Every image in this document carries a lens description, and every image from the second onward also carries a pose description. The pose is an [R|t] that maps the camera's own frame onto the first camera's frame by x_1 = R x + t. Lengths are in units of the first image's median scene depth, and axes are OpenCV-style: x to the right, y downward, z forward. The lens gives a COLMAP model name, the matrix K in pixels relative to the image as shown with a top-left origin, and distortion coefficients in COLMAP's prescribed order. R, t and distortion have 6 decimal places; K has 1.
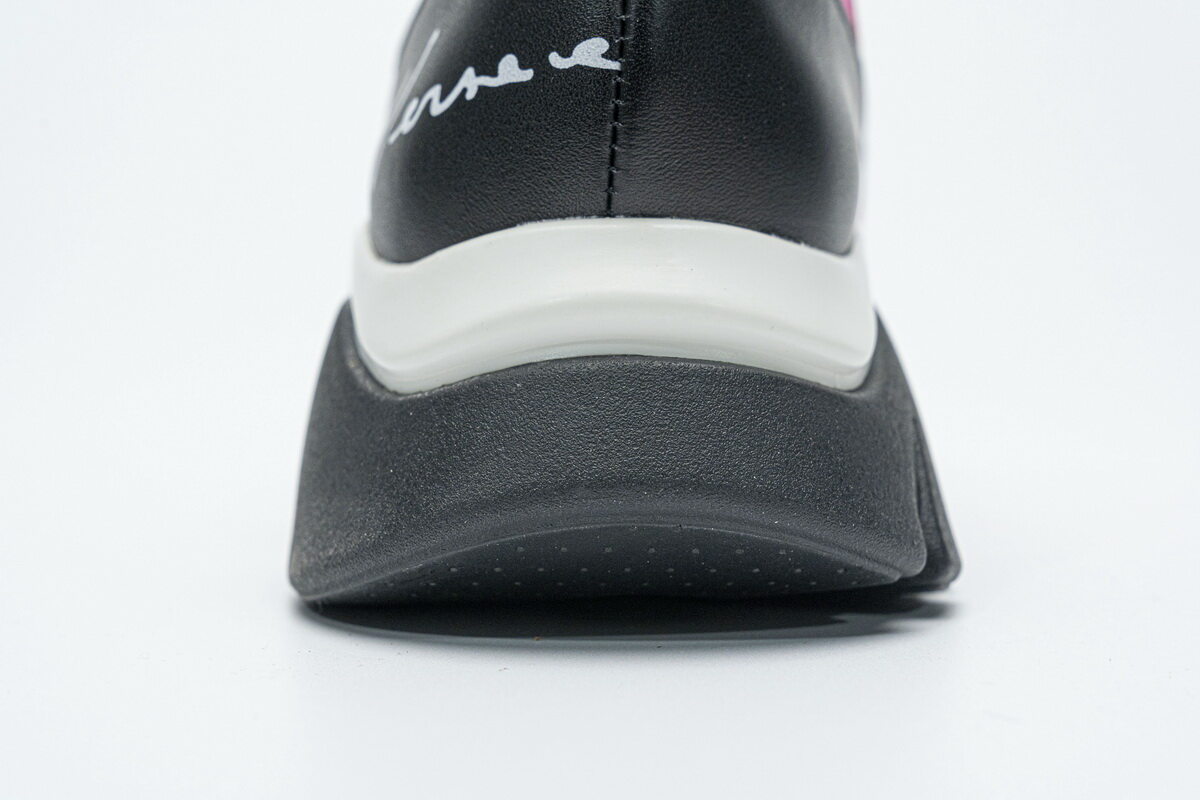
lens RADIAL K [[2098.4, 0, 601.4], [0, 2098.4, 398.4], [0, 0, 1]] dist [-0.006552, 0.000000]
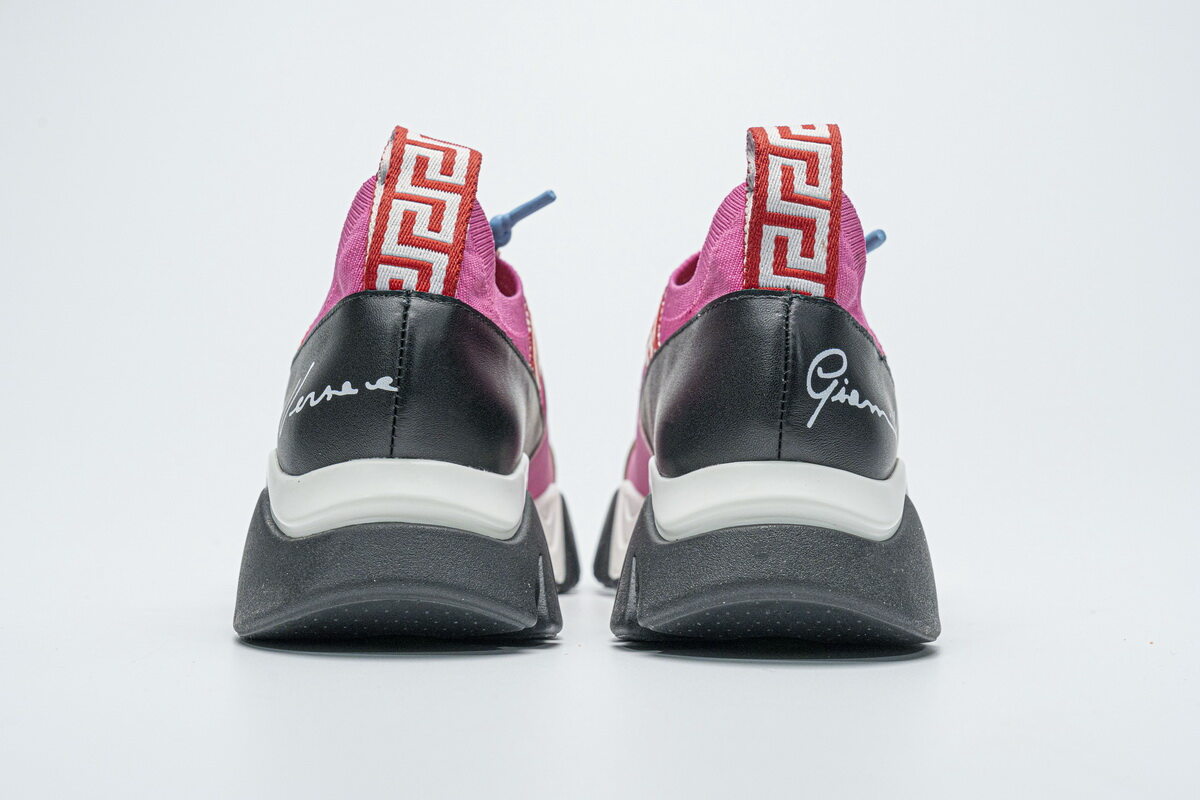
lens RADIAL K [[2098.4, 0, 597.1], [0, 2098.4, 402.6], [0, 0, 1]] dist [-0.006552, 0.000000]
pose [[0.997785, 0.021256, 0.063036, 0.077915], [-0.017439, 0.998016, -0.060493, -0.016002], [-0.064197, 0.059260, 0.996176, -1.178822]]
